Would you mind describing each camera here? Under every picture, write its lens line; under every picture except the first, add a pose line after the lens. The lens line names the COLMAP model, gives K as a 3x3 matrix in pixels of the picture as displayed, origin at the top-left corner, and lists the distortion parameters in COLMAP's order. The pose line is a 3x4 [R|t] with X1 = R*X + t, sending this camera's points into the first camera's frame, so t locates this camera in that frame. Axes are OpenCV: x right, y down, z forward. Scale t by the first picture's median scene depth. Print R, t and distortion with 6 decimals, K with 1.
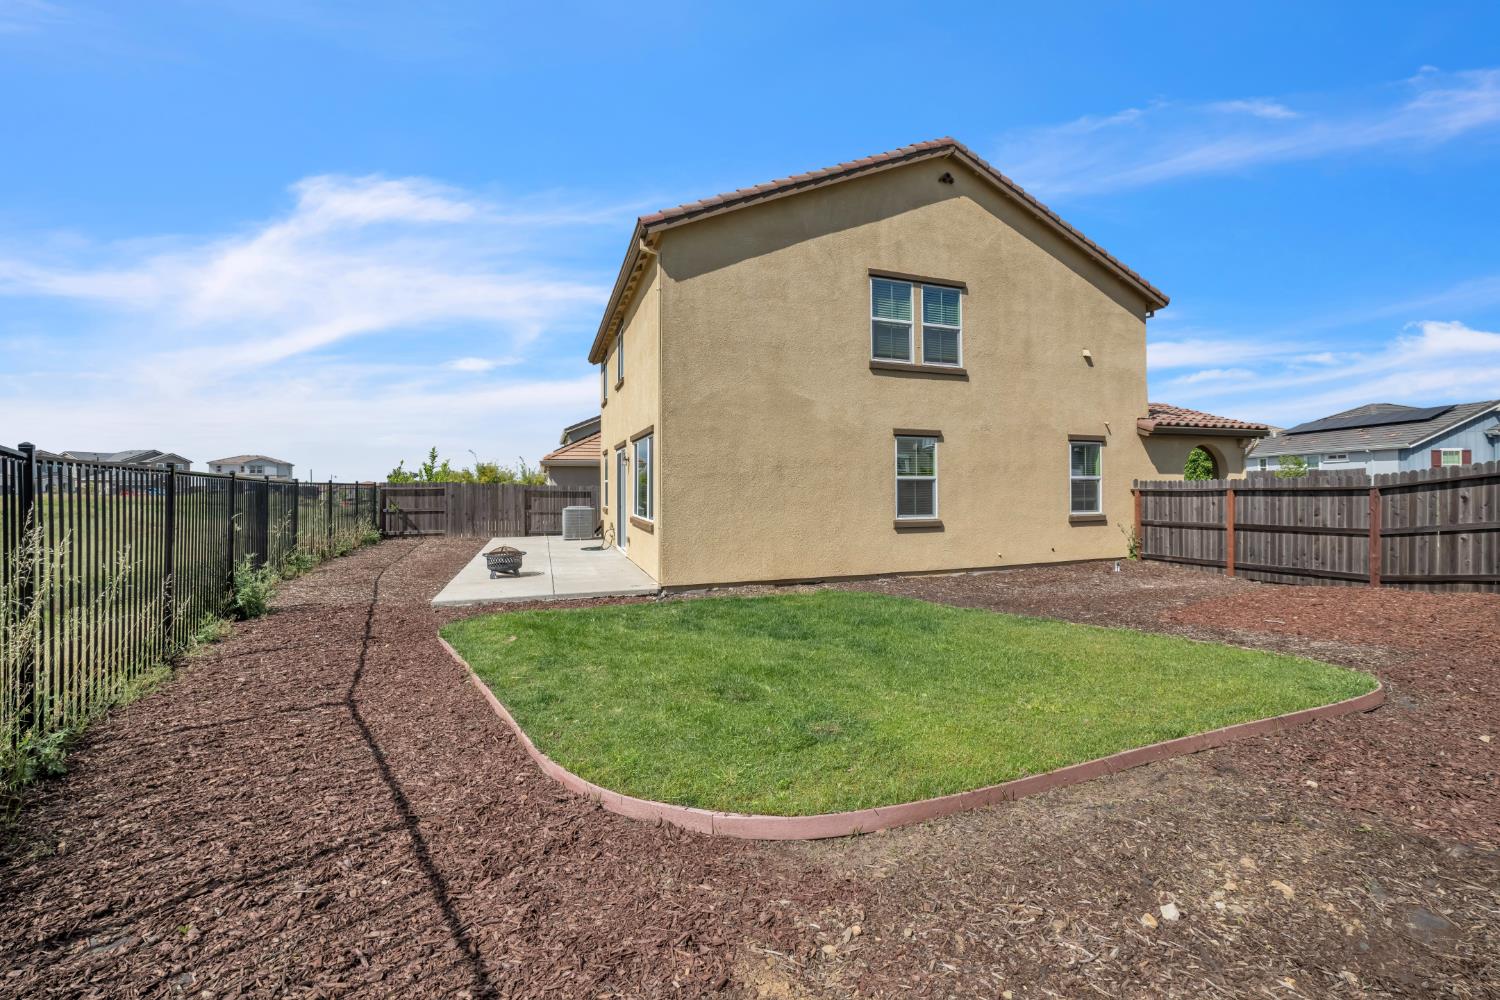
lens RADIAL K [[595.9, 0, 741.4], [0, 595.9, 486.7], [0, 0, 1]] dist [-0.021304, 0.001080]
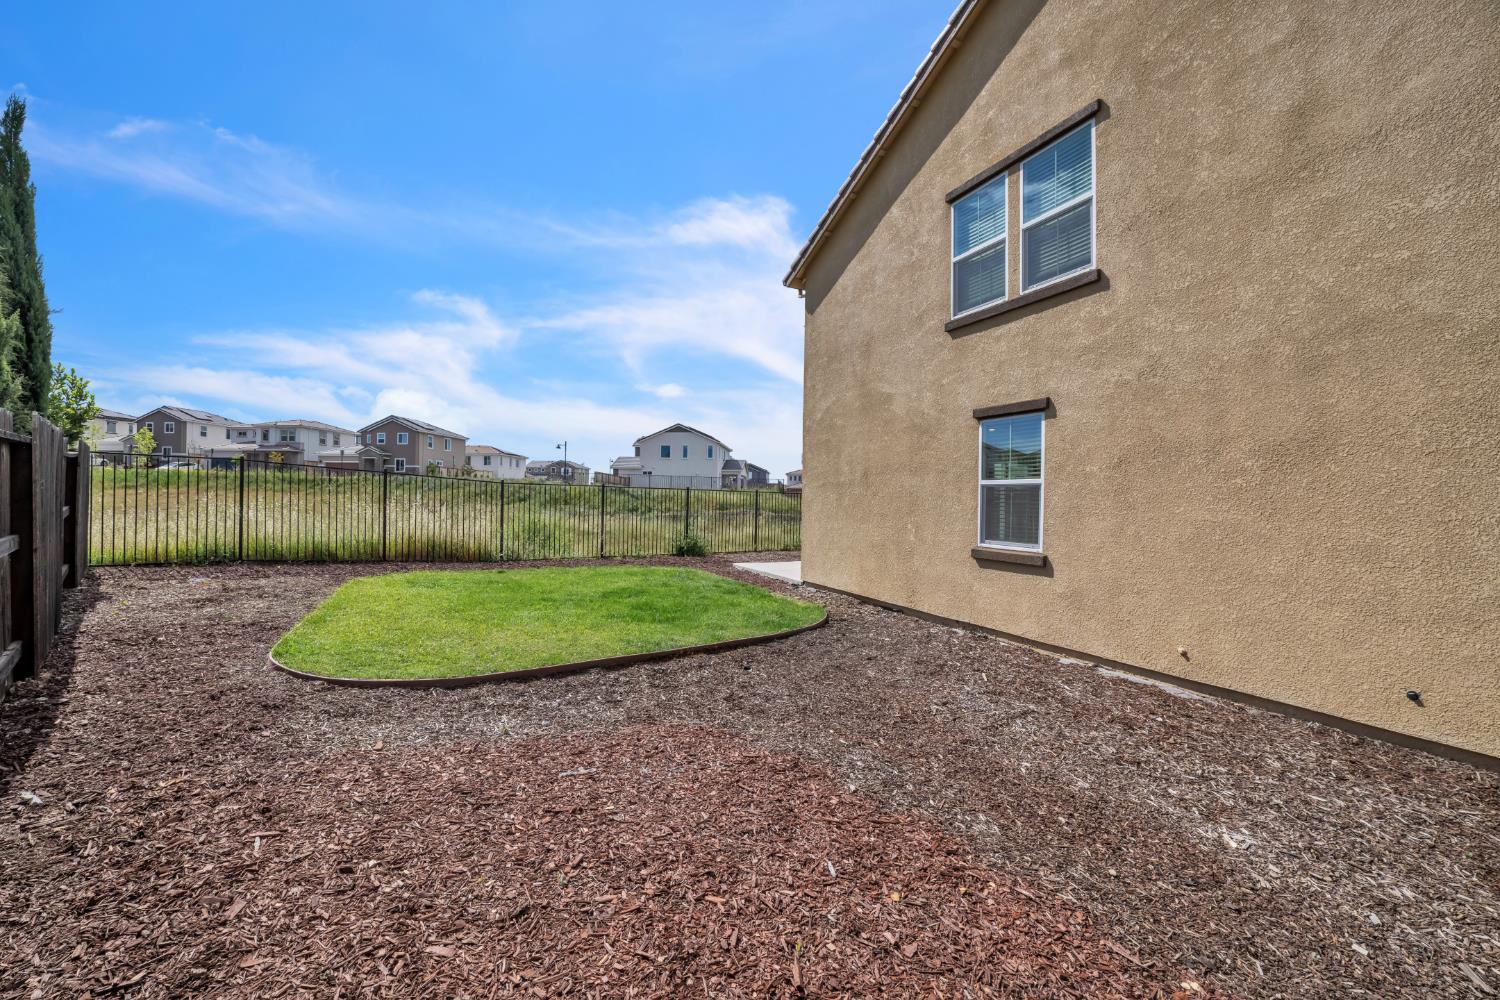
lens RADIAL K [[595.9, 0, 750.6], [0, 595.9, 503.2], [0, 0, 1]] dist [-0.021304, 0.001080]
pose [[0.097733, 0.009807, -0.995164, 0.889341], [-0.014178, 0.999864, 0.008461, 0.005774], [0.995112, 0.013283, 0.097859, 0.678082]]
